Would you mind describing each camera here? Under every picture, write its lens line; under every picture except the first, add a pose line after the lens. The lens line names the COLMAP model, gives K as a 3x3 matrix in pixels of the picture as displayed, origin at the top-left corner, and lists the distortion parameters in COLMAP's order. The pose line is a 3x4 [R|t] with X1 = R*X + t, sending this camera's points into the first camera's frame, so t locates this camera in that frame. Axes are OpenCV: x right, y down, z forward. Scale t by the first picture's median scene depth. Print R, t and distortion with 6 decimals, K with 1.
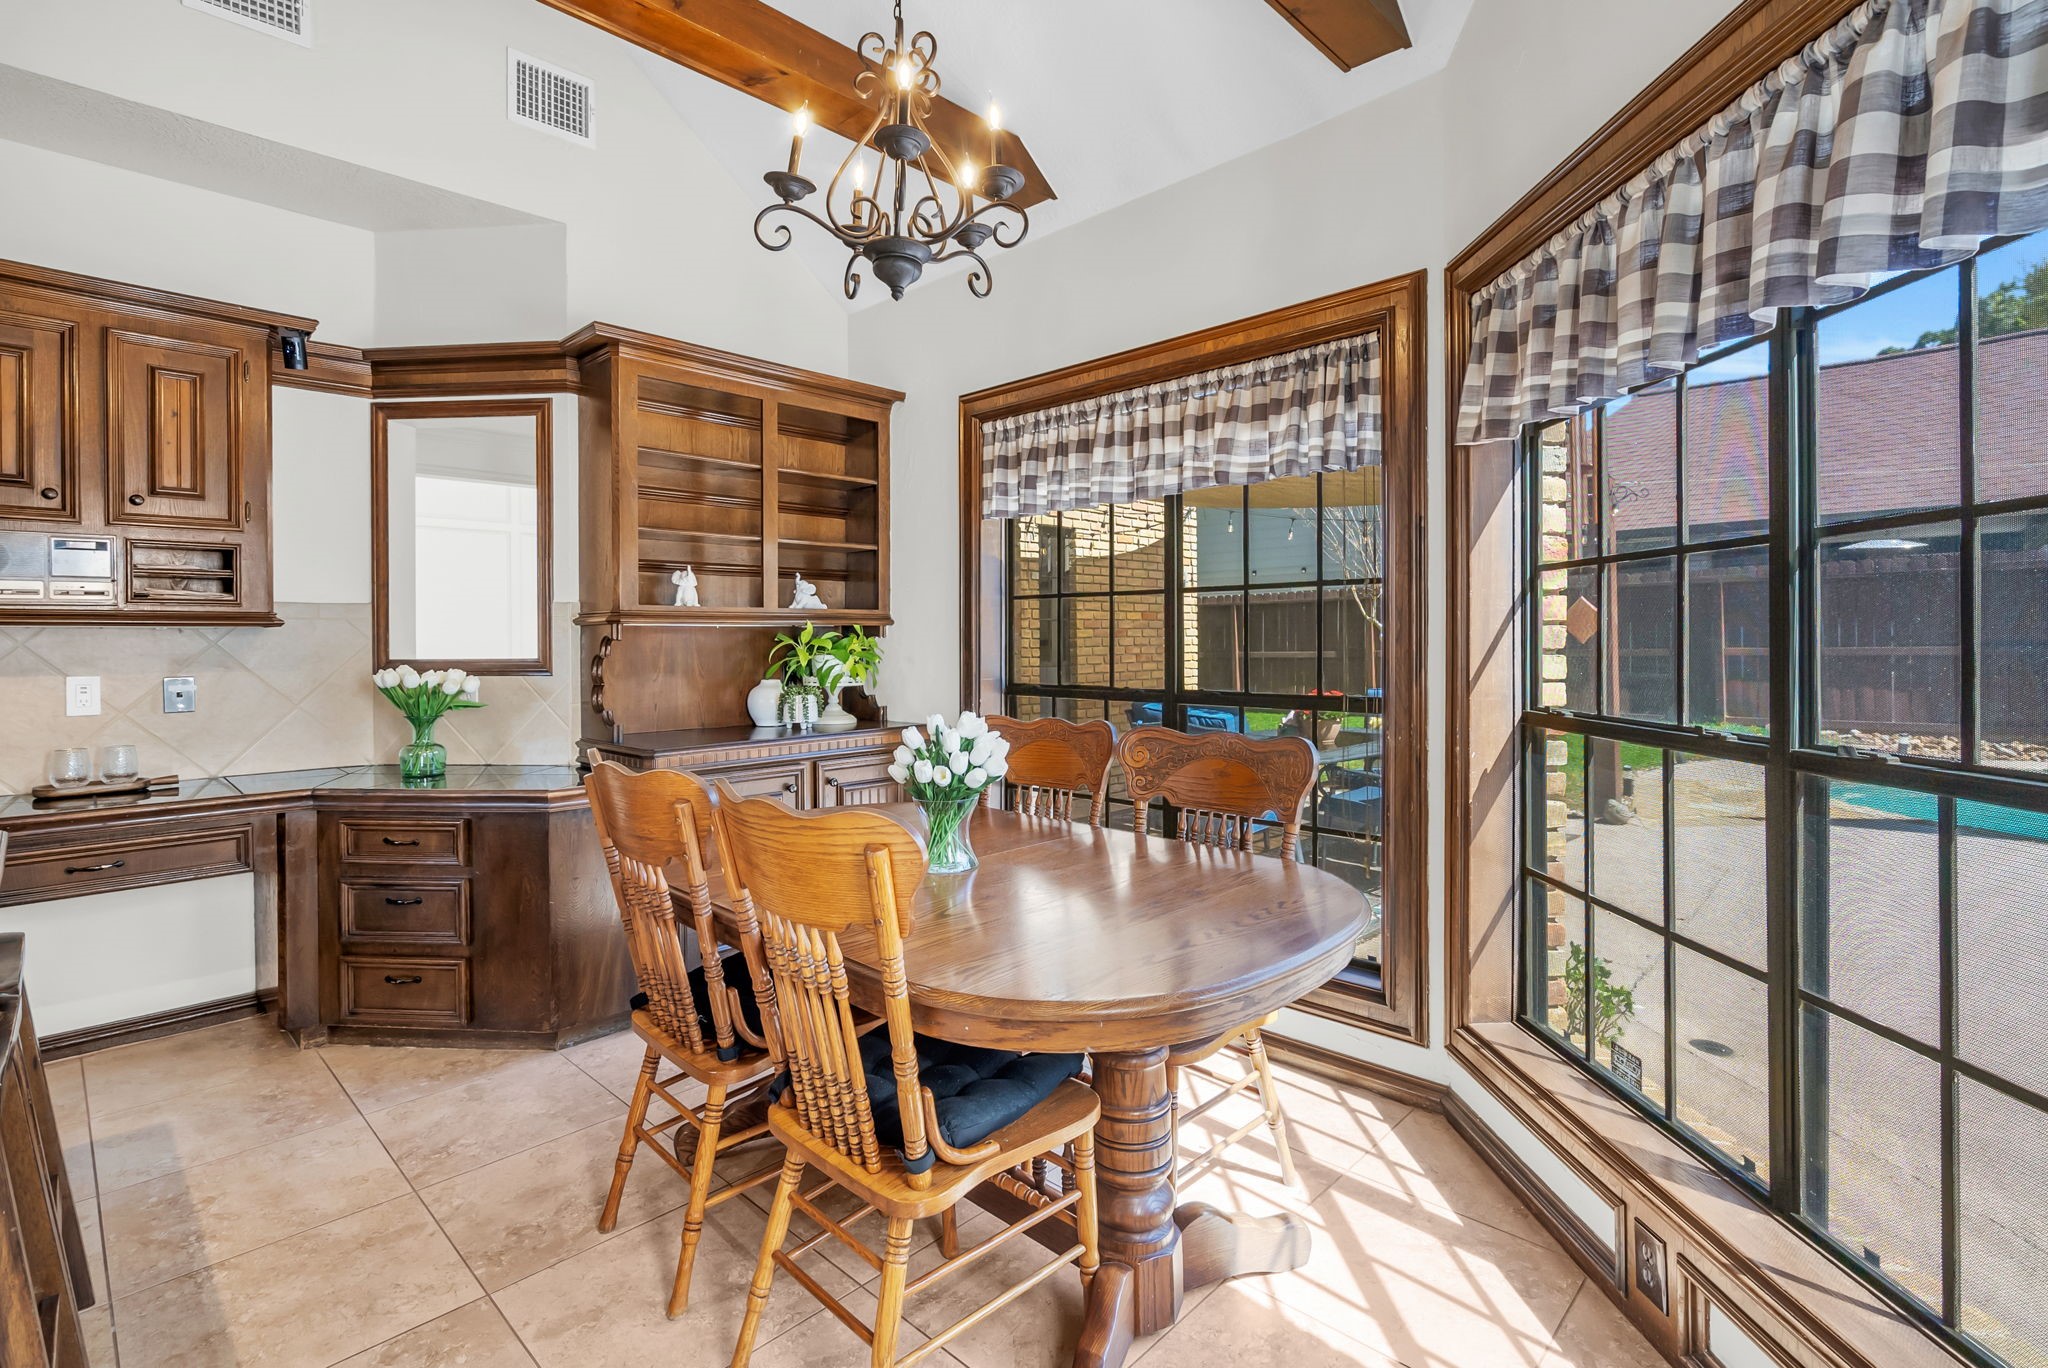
lens RADIAL K [[971.6, 0, 1023.7], [0, 971.6, 636.4], [0, 0, 1]] dist [-0.000559, 0.000773]
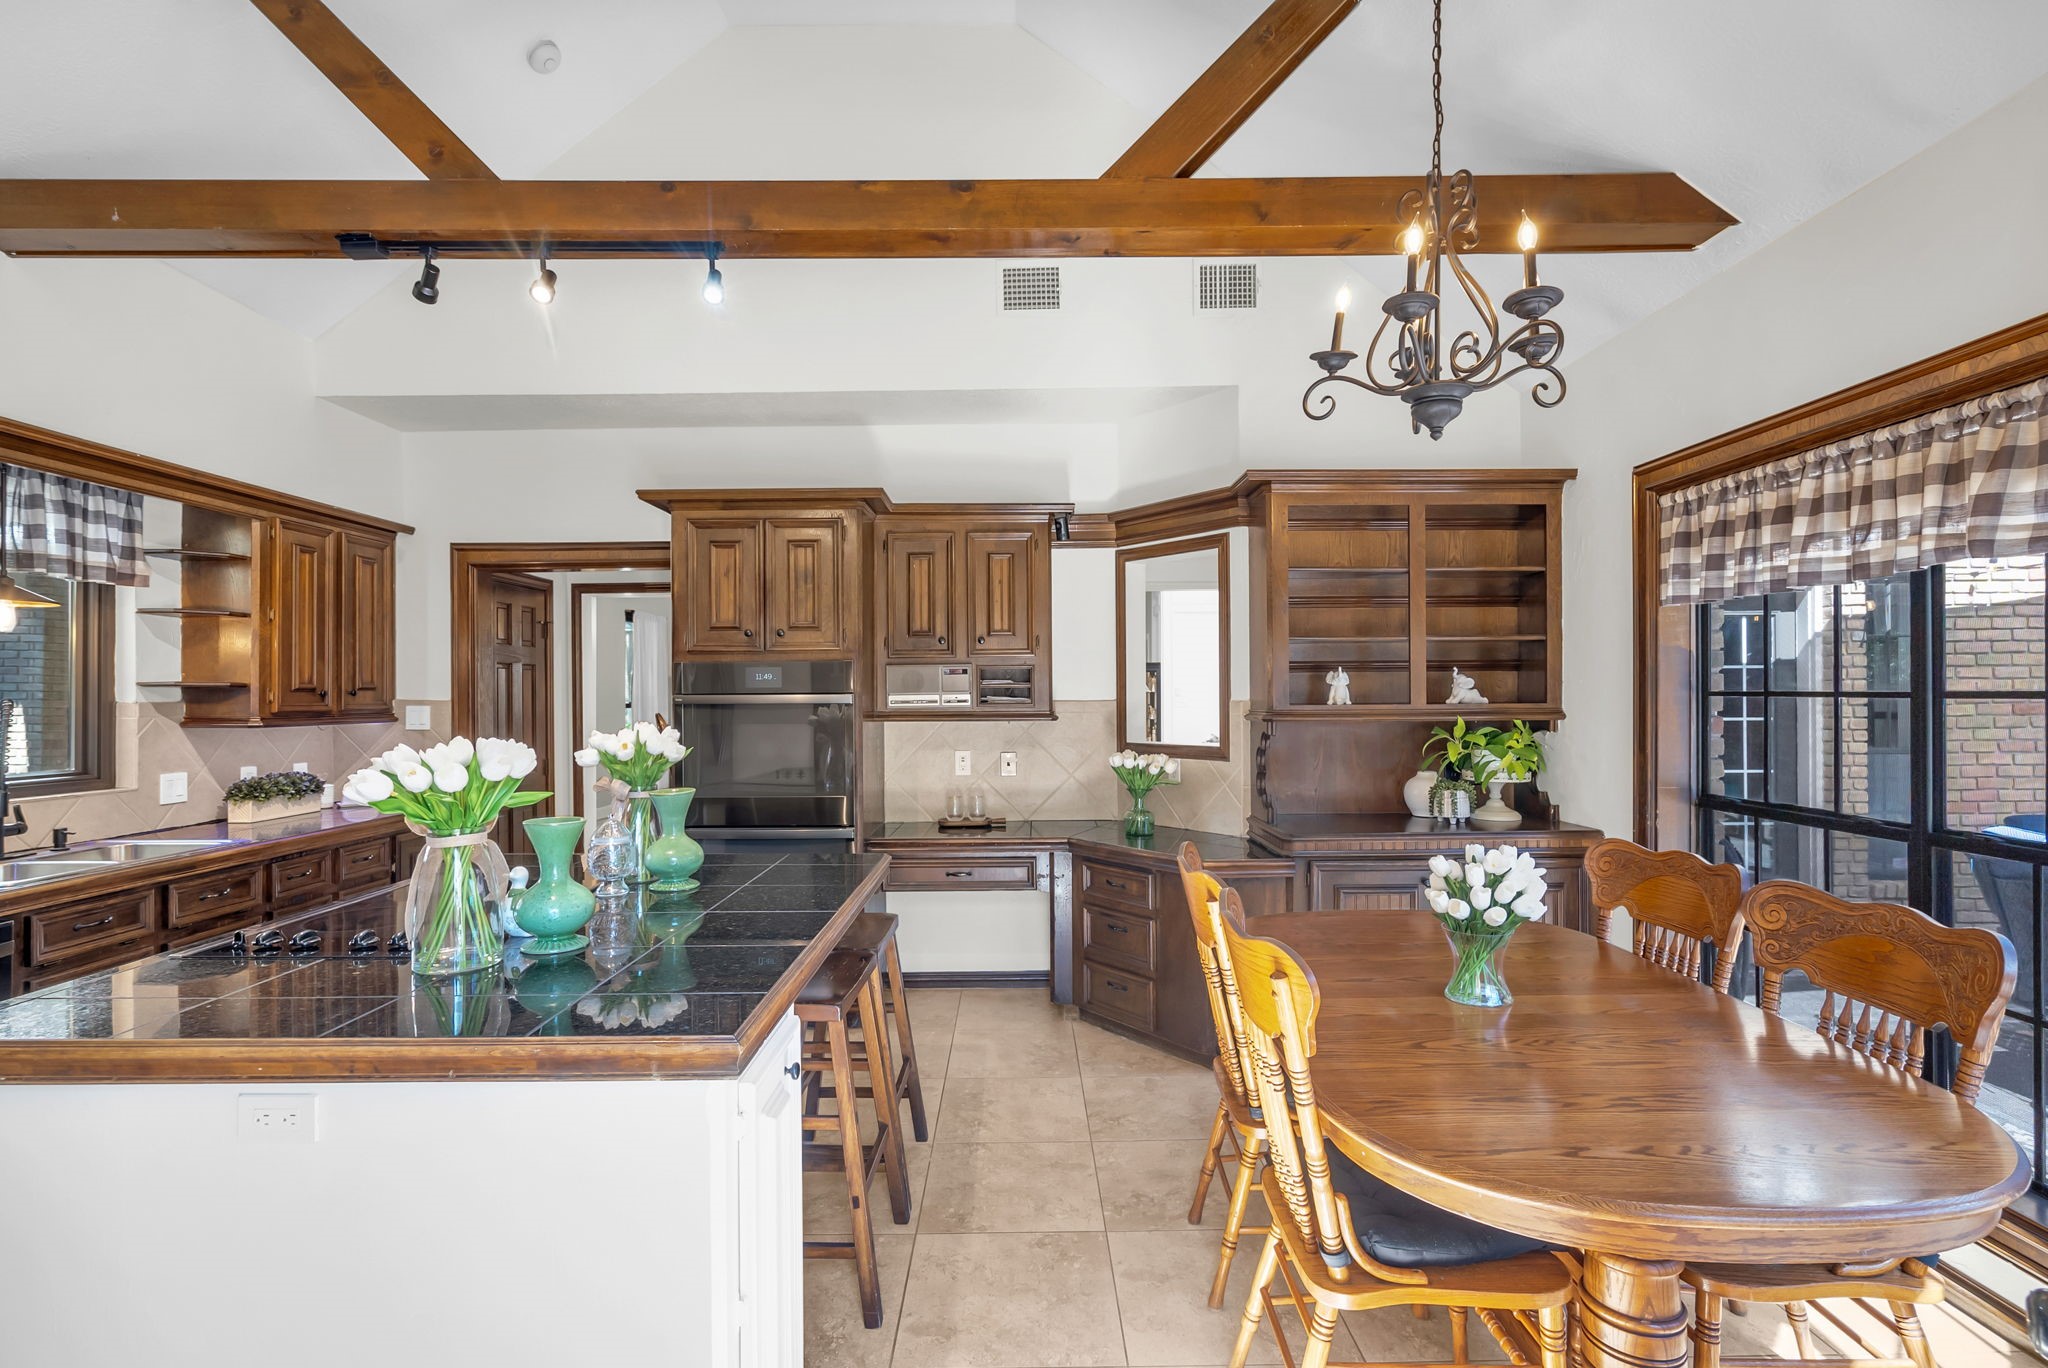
lens RADIAL K [[959.8, 0, 1018.6], [0, 959.8, 682.8], [0, 0, 1]] dist [-0.002147, 0.000252]
pose [[0.694421, -0.004839, -0.719553, 0.198925], [0.006217, 0.999980, -0.000725, -0.059855], [0.719542, -0.003970, 0.694437, -0.021440]]
